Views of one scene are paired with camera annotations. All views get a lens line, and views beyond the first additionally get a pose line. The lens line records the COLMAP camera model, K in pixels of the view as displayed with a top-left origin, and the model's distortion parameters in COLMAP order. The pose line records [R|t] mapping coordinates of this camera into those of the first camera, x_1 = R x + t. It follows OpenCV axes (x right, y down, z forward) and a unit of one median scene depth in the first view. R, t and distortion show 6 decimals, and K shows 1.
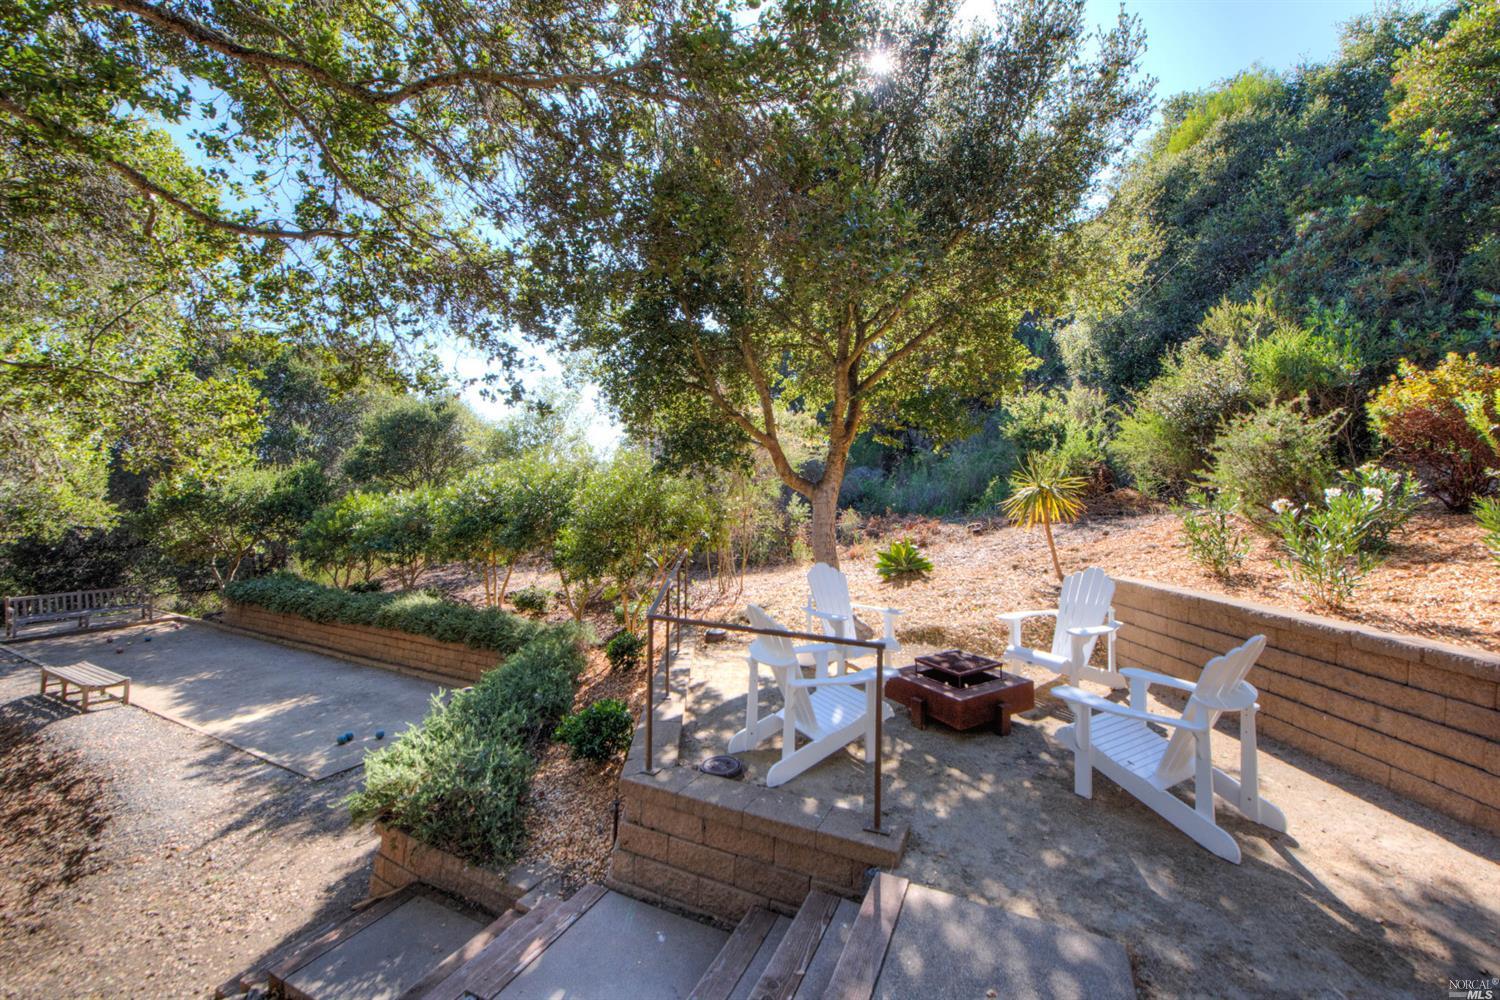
lens RADIAL K [[601.4, 0, 756.4], [0, 601.4, 497.5], [0, 0, 1]] dist [-0.021828, 0.000368]
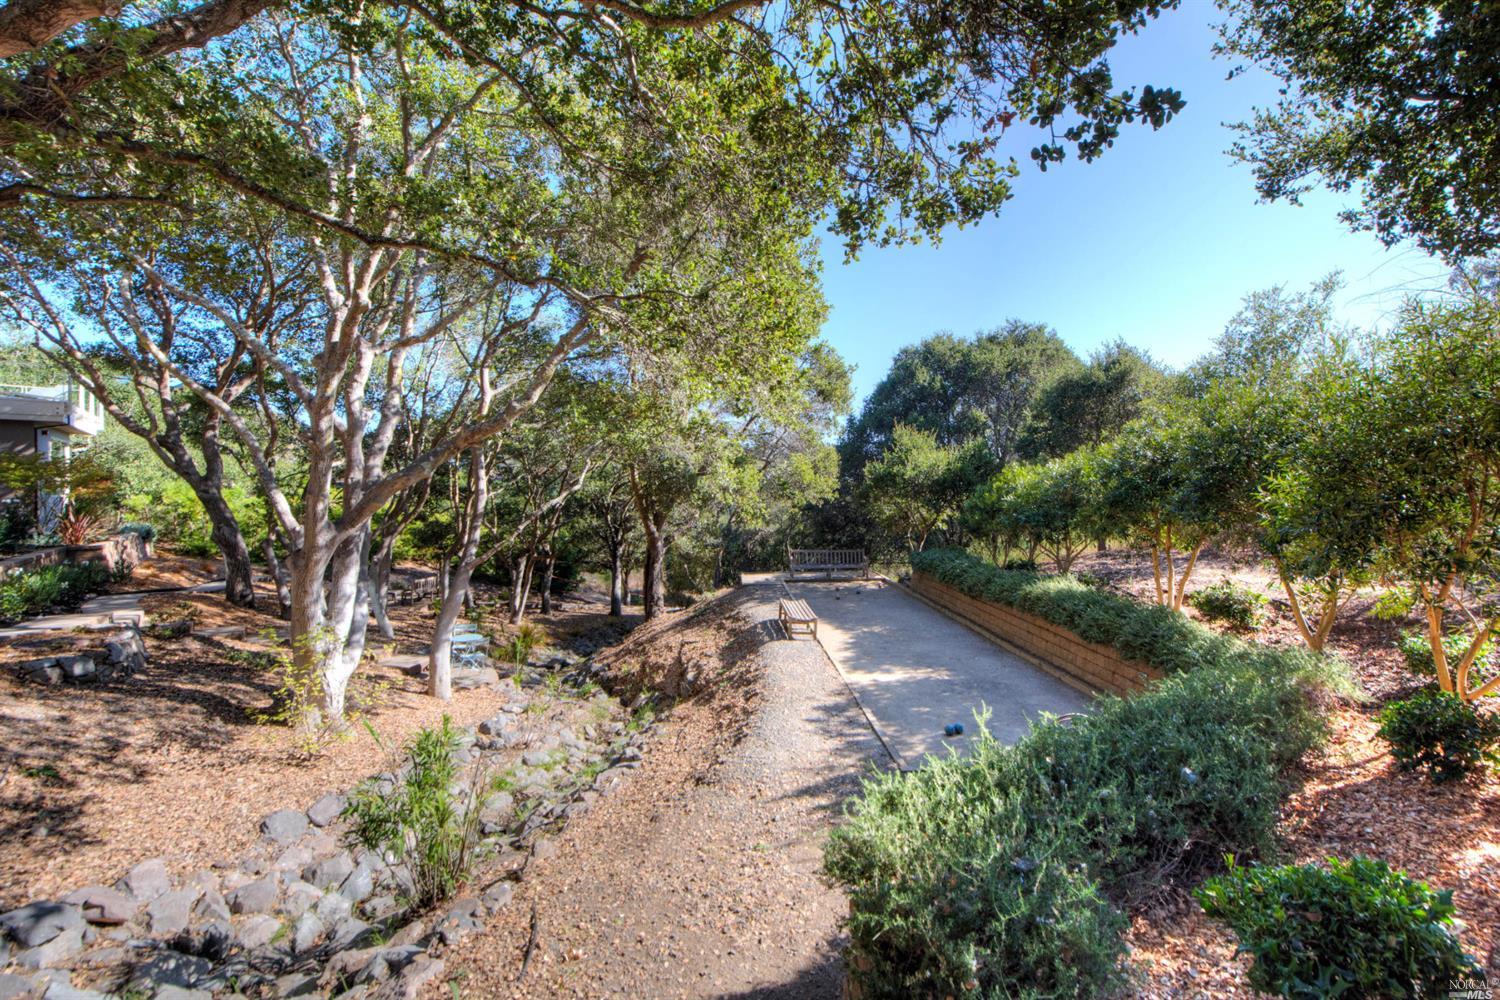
lens RADIAL K [[601.4, 0, 760.1], [0, 601.4, 490.7], [0, 0, 1]] dist [-0.021828, 0.000368]
pose [[0.486570, -0.013260, -0.873541, -0.063522], [0.000123, 0.999886, -0.015109, 0.062157], [0.873642, 0.007244, 0.486516, 0.266751]]
